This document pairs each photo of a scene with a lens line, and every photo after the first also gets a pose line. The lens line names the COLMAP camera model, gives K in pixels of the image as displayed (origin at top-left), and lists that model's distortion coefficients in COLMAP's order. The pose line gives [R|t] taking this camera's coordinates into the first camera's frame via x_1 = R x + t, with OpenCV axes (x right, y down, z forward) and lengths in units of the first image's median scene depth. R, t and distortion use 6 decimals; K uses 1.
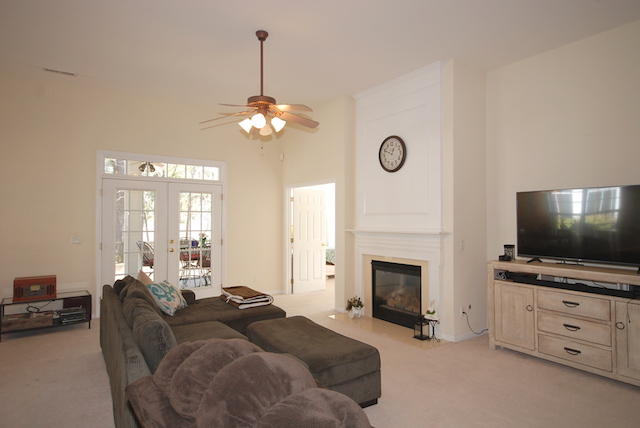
lens RADIAL K [[380.3, 0, 321.5], [0, 380.3, 212.2], [0, 0, 1]] dist [0.022695, 0.004425]
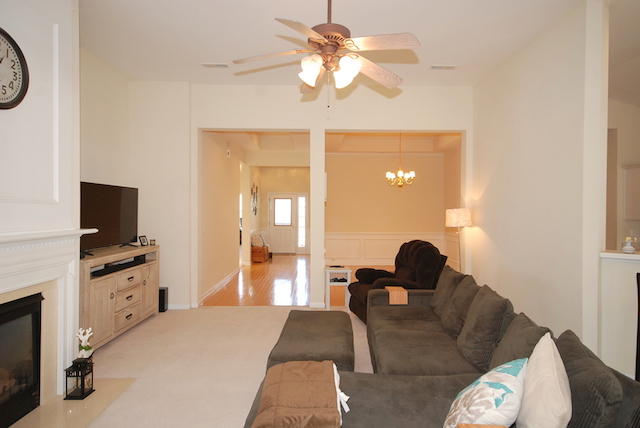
lens RADIAL K [[380.3, 0, 320.5], [0, 380.3, 216.6], [0, 0, 1]] dist [0.022695, 0.004425]
pose [[-0.821334, -0.016321, 0.570214, -0.400261], [-0.019898, 0.999802, -0.000045, 0.015925], [-0.570100, -0.011383, -0.821496, 1.178039]]
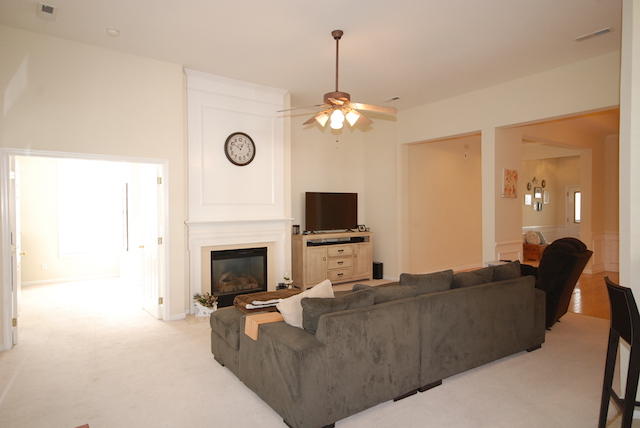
lens RADIAL K [[380.3, 0, 319.7], [0, 380.3, 209.4], [0, 0, 1]] dist [0.022695, 0.004425]
pose [[-0.004506, -0.011153, 0.999928, -0.919135], [-0.016172, 0.999808, 0.011079, 0.003206], [-0.999859, -0.016121, -0.004685, 0.791303]]
